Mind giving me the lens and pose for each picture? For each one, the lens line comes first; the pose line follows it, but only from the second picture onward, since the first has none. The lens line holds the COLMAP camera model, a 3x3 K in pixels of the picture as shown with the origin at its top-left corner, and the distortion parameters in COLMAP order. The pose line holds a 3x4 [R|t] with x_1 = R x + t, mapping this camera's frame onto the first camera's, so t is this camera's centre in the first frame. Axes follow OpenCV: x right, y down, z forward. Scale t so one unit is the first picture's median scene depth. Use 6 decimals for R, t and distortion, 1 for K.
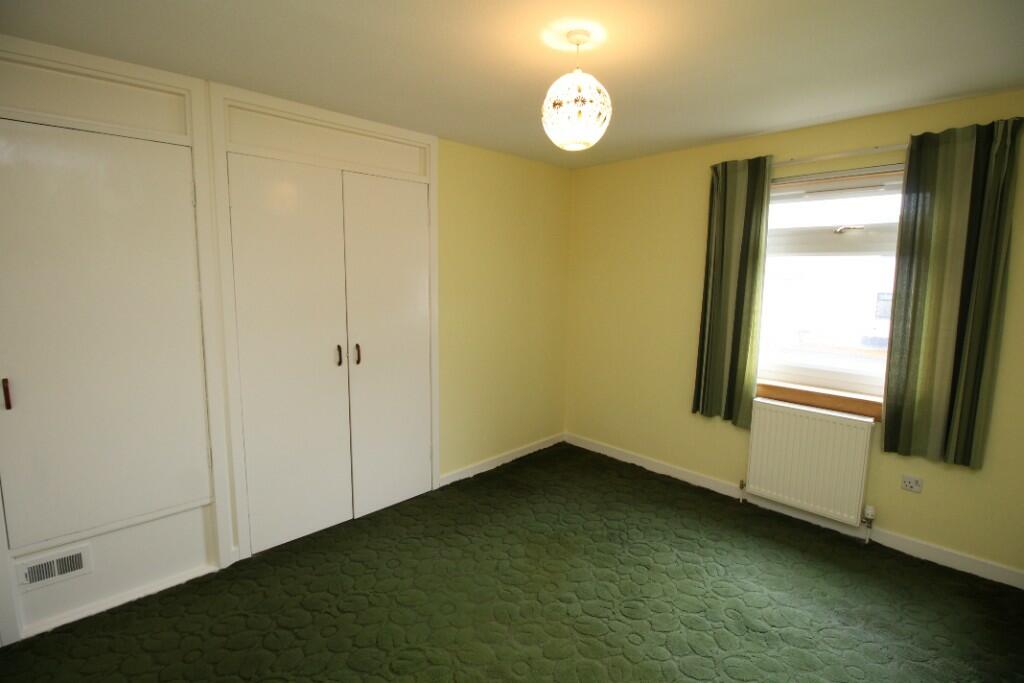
lens RADIAL K [[477.3, 0, 512.5], [0, 477.3, 330.2], [0, 0, 1]] dist [0.002291, -0.013557]
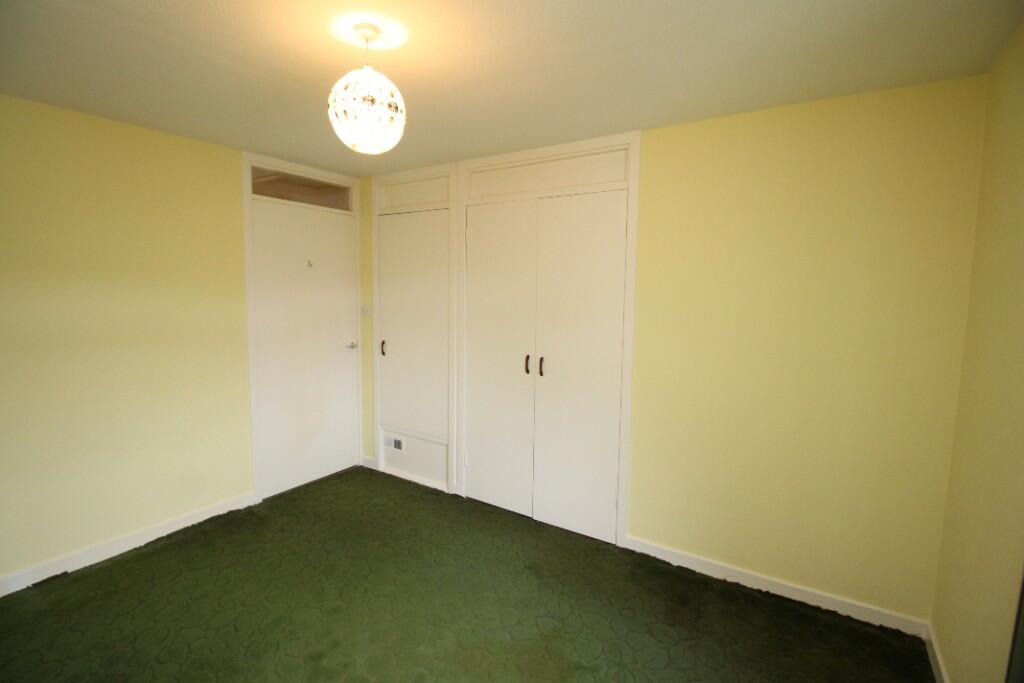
lens RADIAL K [[477.3, 0, 512.5], [0, 477.3, 330.2], [0, 0, 1]] dist [0.002291, -0.013557]
pose [[0.220520, 0.073689, -0.972595, 0.667006], [-0.129333, 0.990546, 0.045725, -0.067179], [0.966770, 0.115705, 0.227965, 0.658613]]
